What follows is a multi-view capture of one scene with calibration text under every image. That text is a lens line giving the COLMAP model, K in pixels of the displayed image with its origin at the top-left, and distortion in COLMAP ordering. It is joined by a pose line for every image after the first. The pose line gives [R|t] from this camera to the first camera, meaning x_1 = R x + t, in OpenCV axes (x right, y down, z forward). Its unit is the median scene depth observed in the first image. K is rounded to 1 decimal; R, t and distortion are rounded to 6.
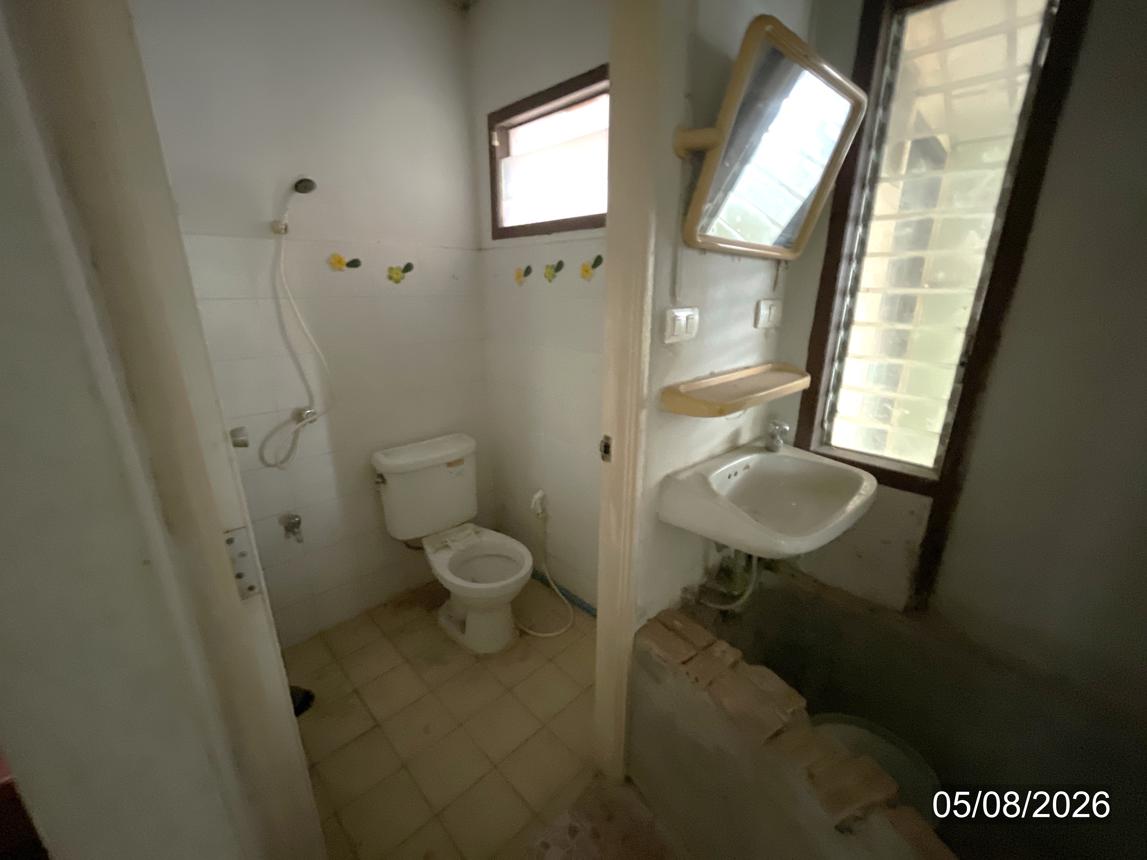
lens RADIAL K [[469.1, 0, 573.5], [0, 469.1, 430.0], [0, 0, 1]] dist [-0.001623, 0.000272]
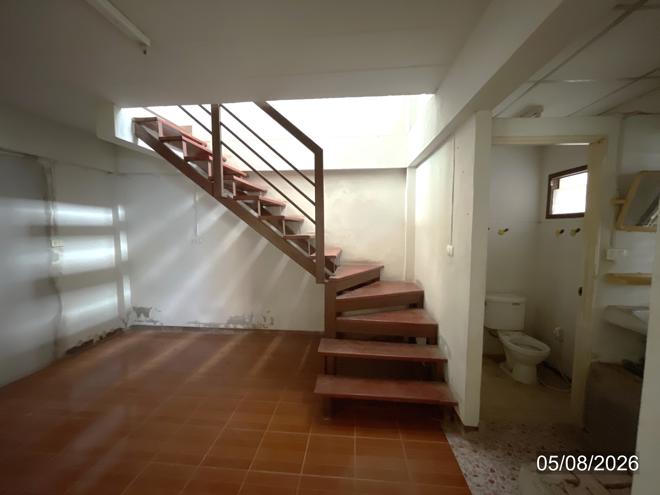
lens RADIAL K [[265.8, 0, 333.2], [0, 265.8, 254.6], [0, 0, 1]] dist [0.000003, -0.000054]
pose [[0.664476, 0.062100, -0.744725, 0.152138], [-0.208824, 0.972273, -0.105248, 0.181414], [0.717540, 0.225451, 0.659021, -0.768037]]
